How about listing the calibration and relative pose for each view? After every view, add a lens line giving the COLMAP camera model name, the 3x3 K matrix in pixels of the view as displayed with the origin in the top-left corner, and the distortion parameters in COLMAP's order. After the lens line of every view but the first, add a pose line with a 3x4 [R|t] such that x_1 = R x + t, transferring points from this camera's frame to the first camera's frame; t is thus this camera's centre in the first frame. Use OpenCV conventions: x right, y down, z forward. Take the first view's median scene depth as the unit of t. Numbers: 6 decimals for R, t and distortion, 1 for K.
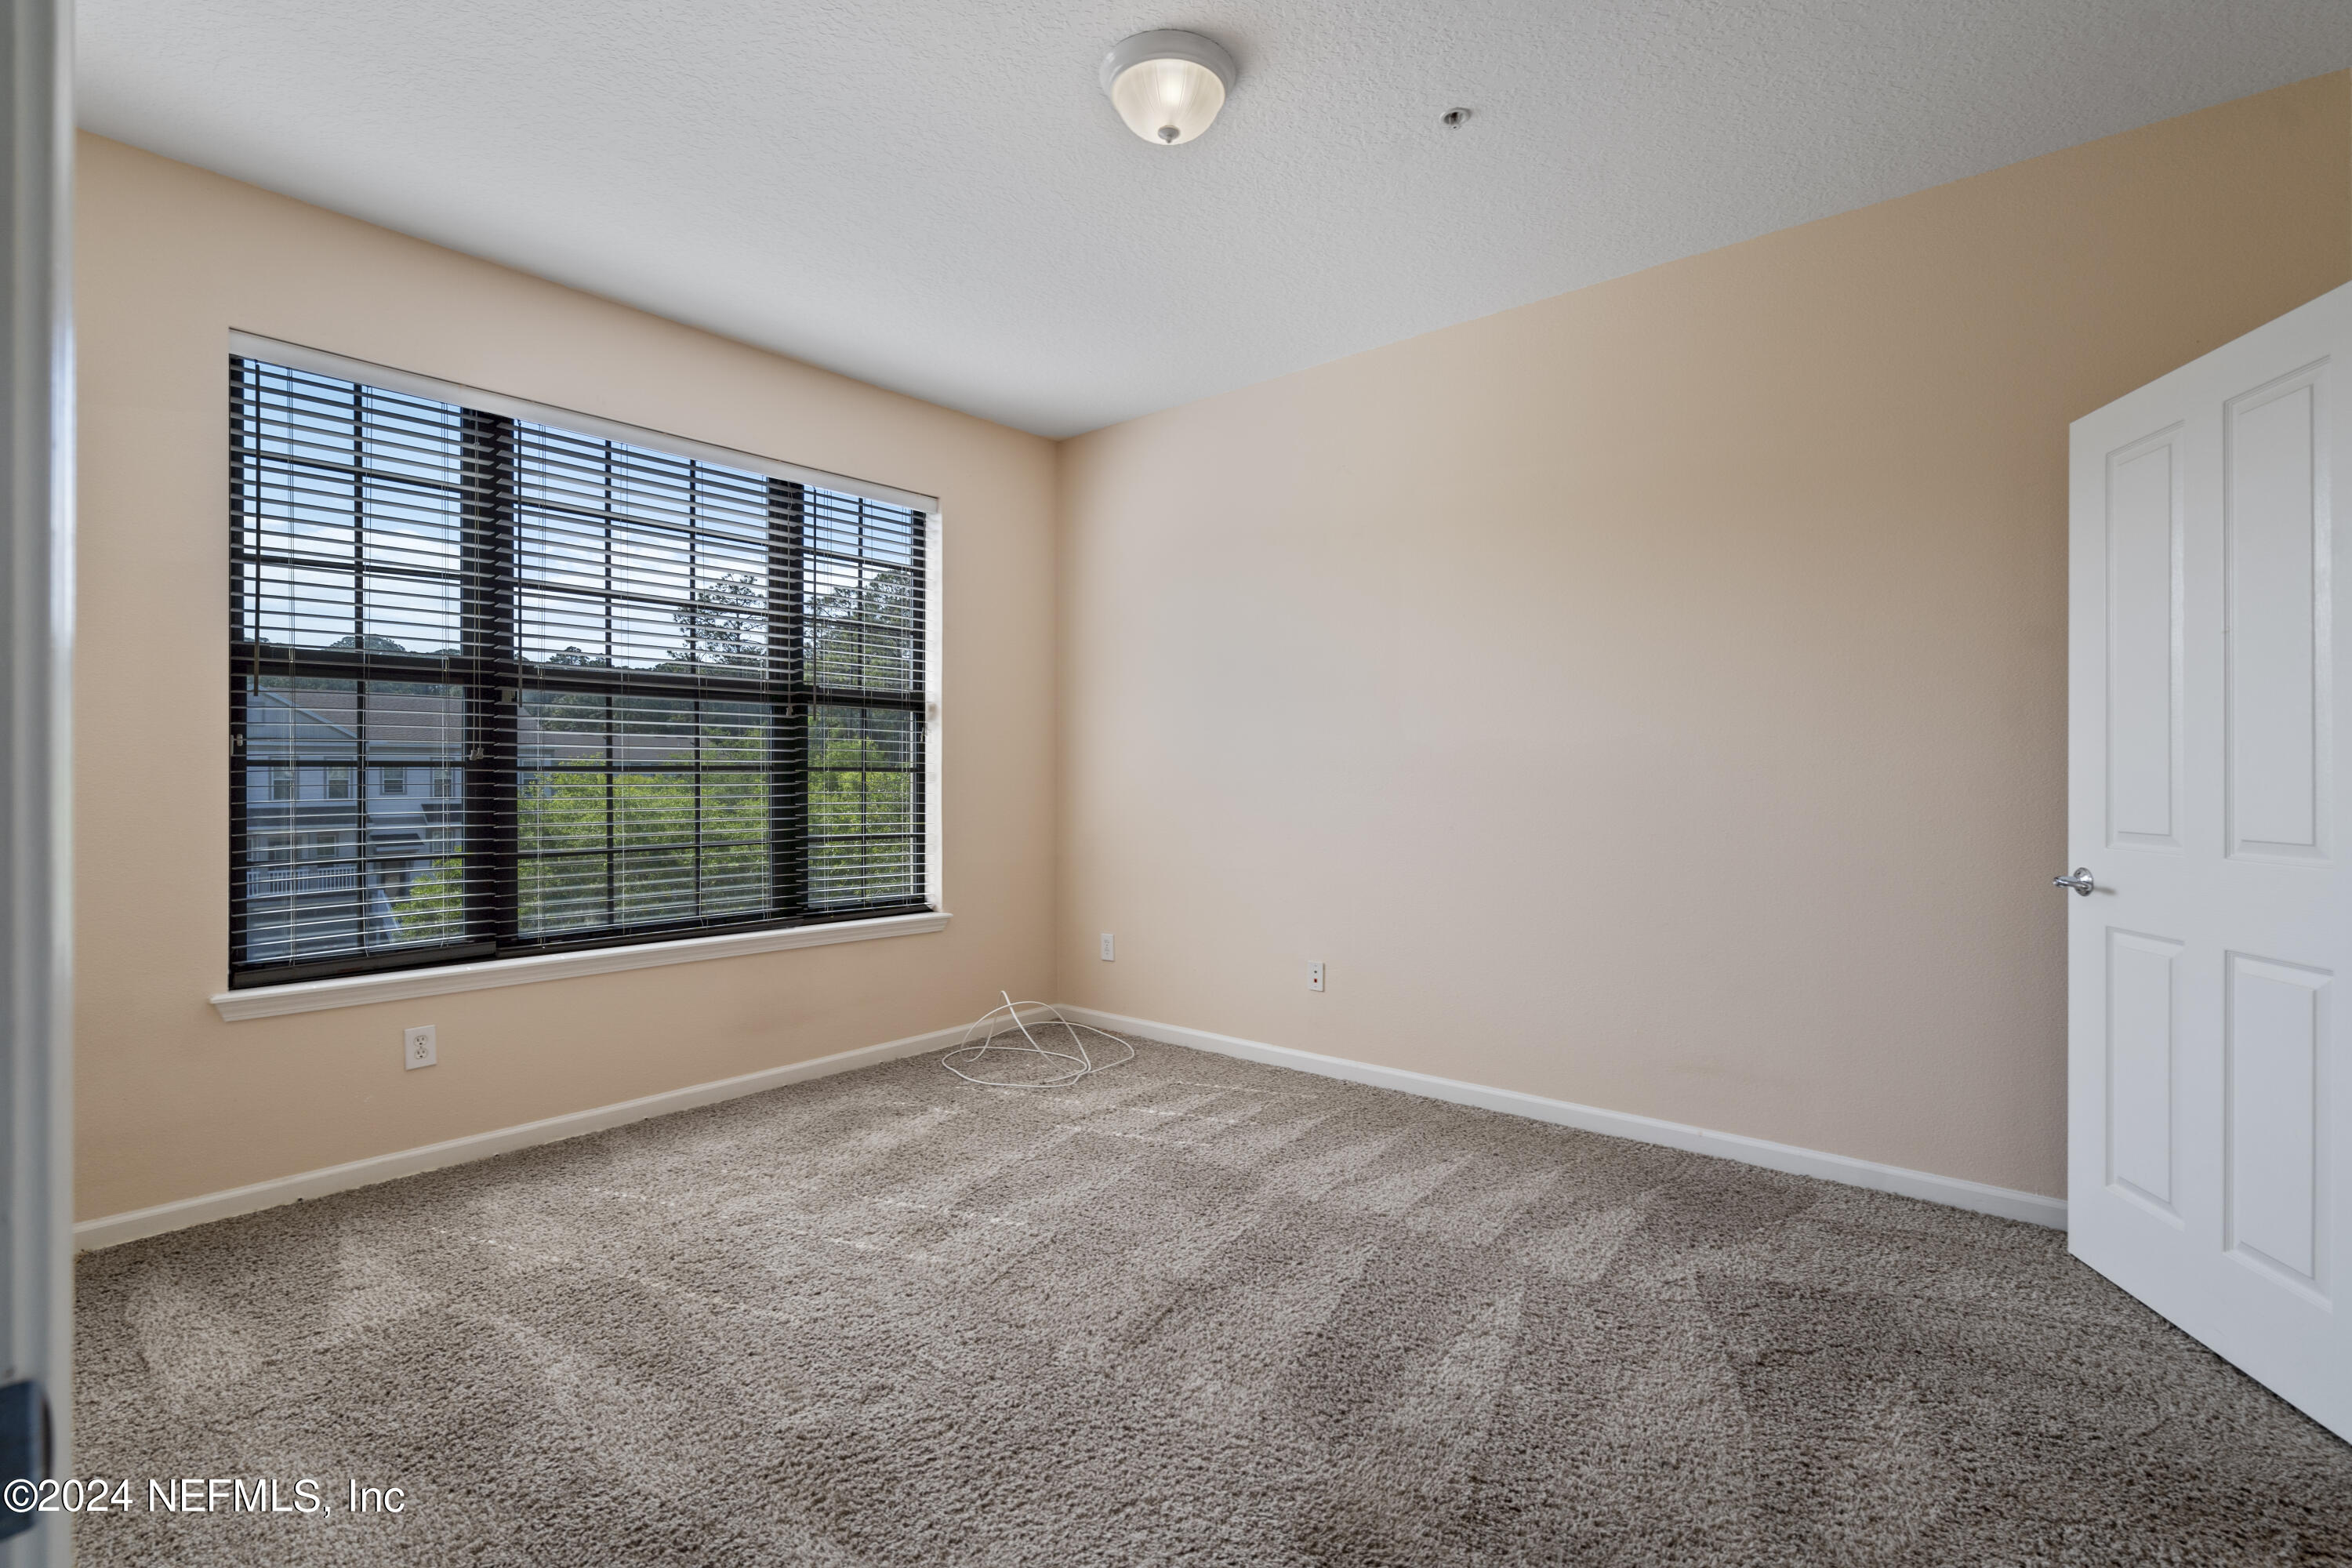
lens RADIAL K [[1109.7, 0, 1184.3], [0, 1109.7, 752.1], [0, 0, 1]] dist [-0.000347, 0.000654]
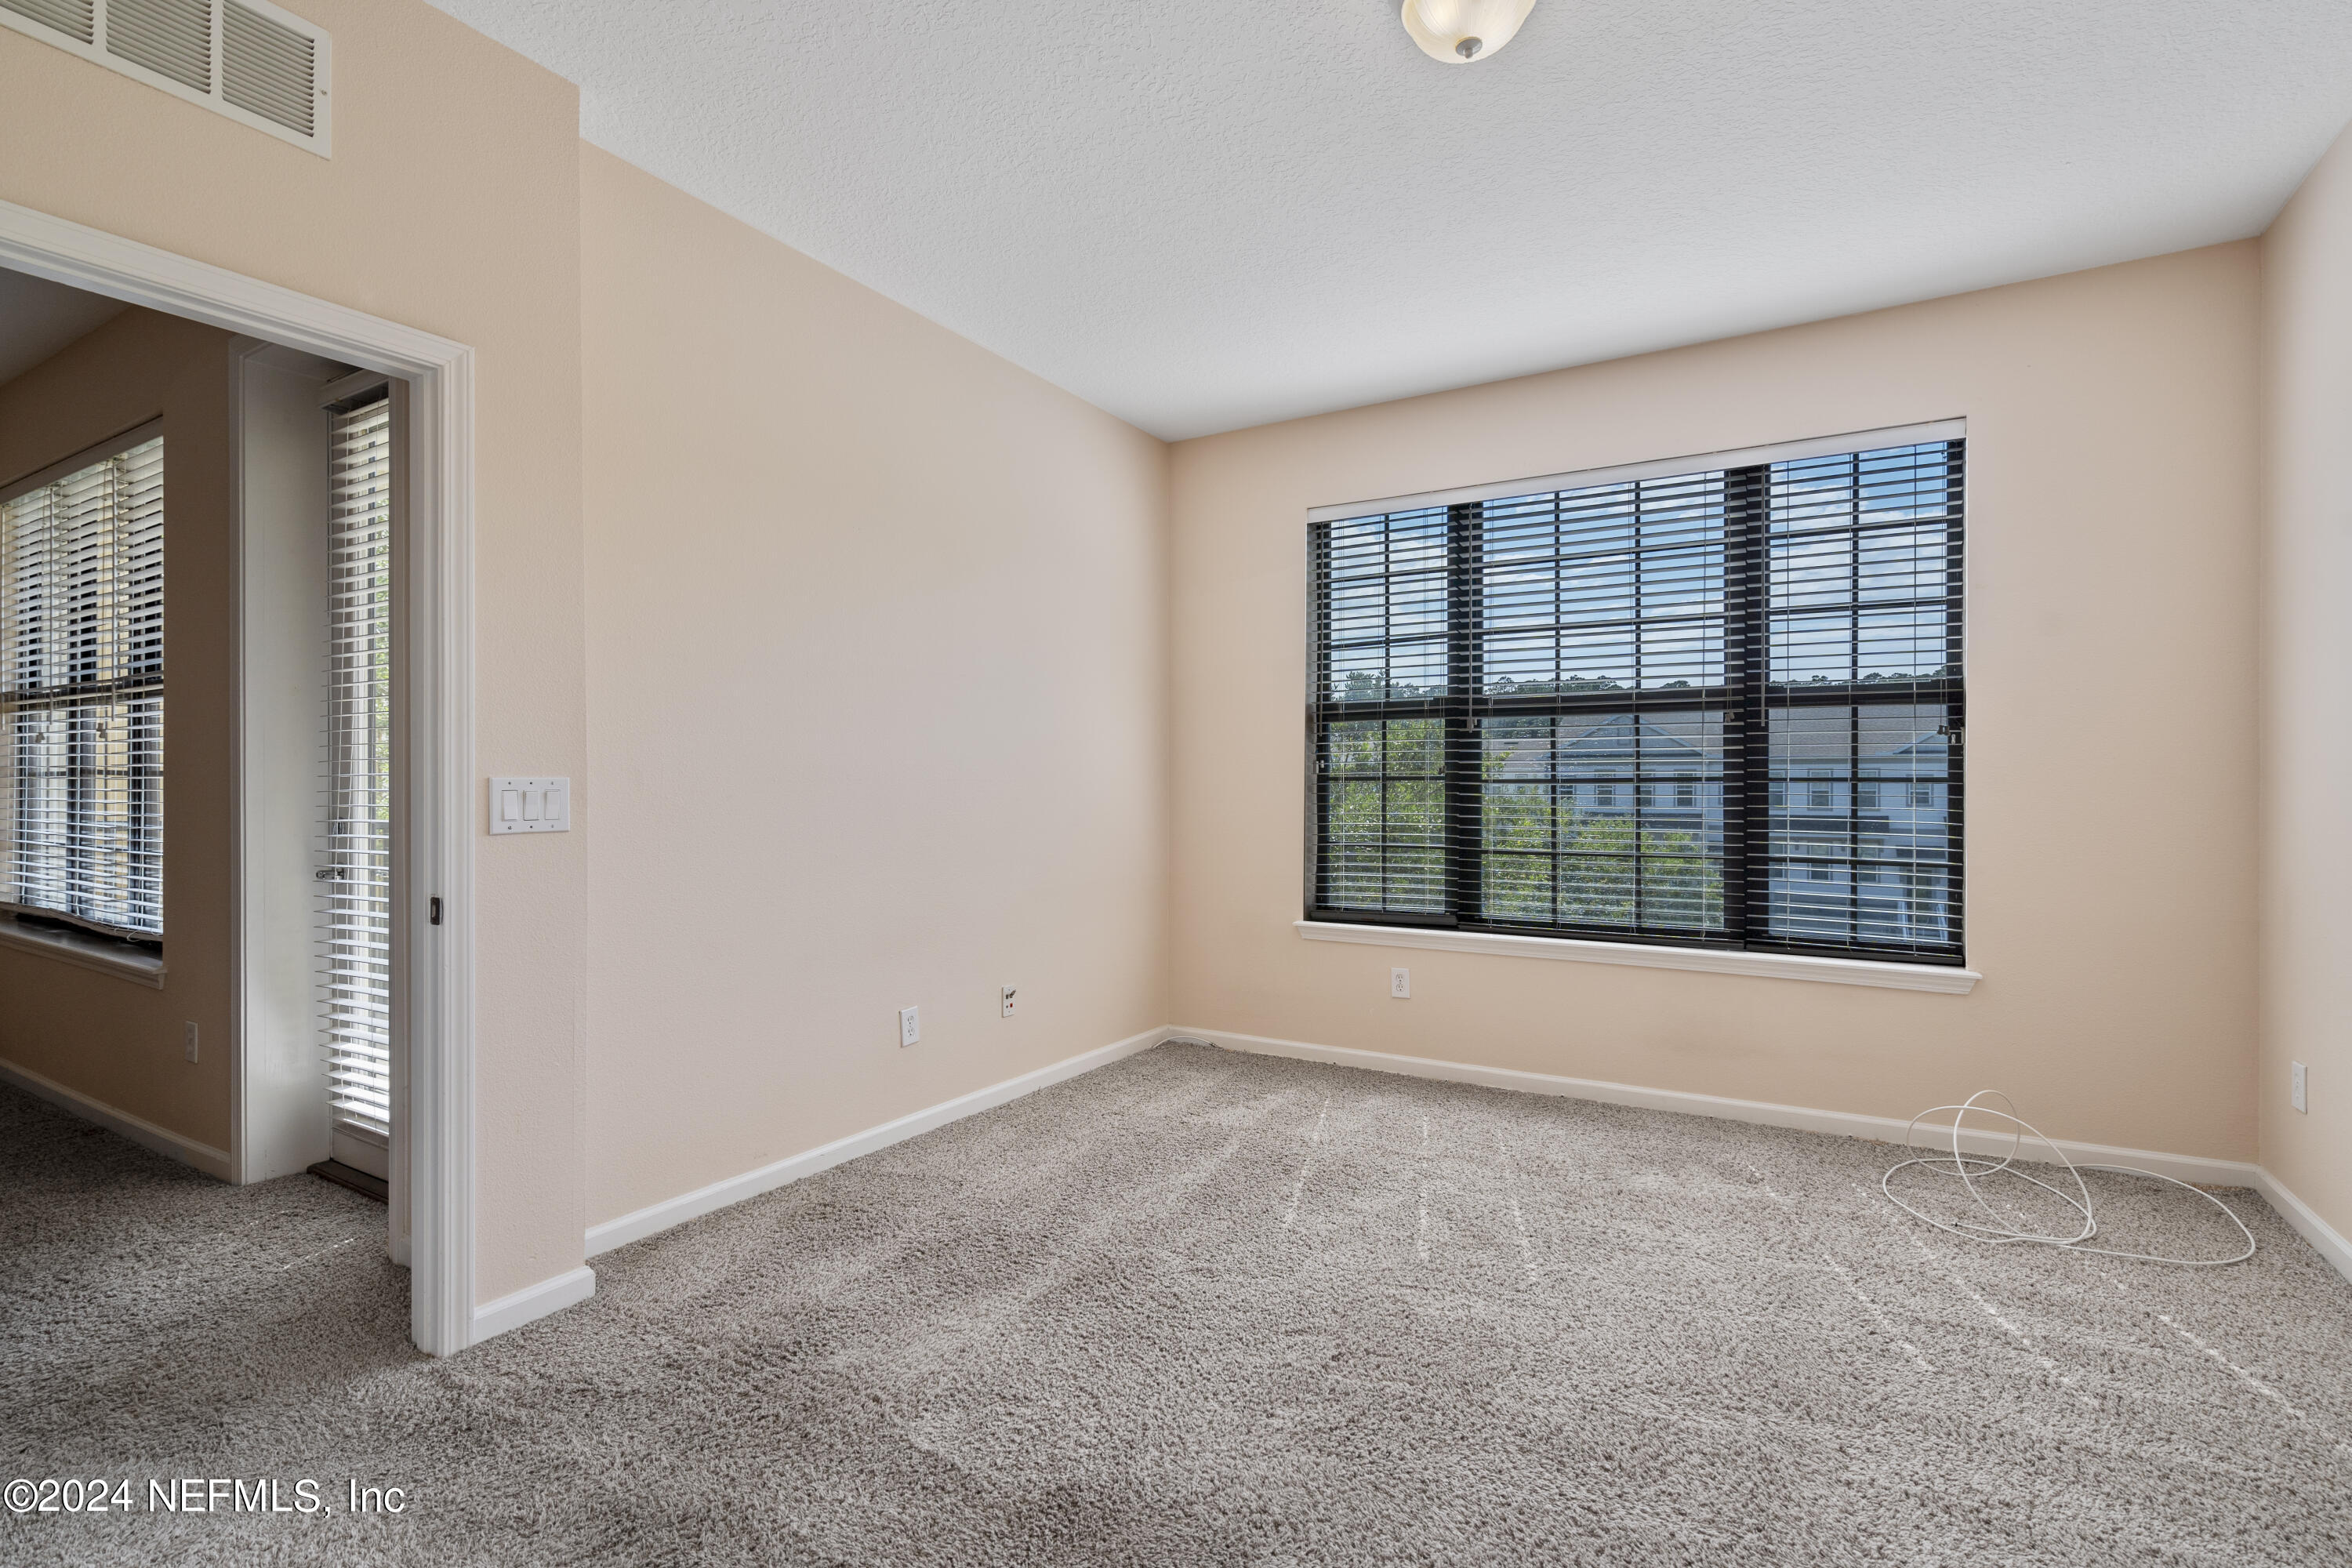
lens RADIAL K [[1089.1, 0, 1173.0], [0, 1089.1, 774.4], [0, 0, 1]] dist [0.000652, 0.000890]
pose [[0.144786, -0.017745, -0.989304, 0.553007], [0.013764, 0.999779, -0.015918, 0.021486], [0.989367, -0.011312, 0.144998, 0.471511]]
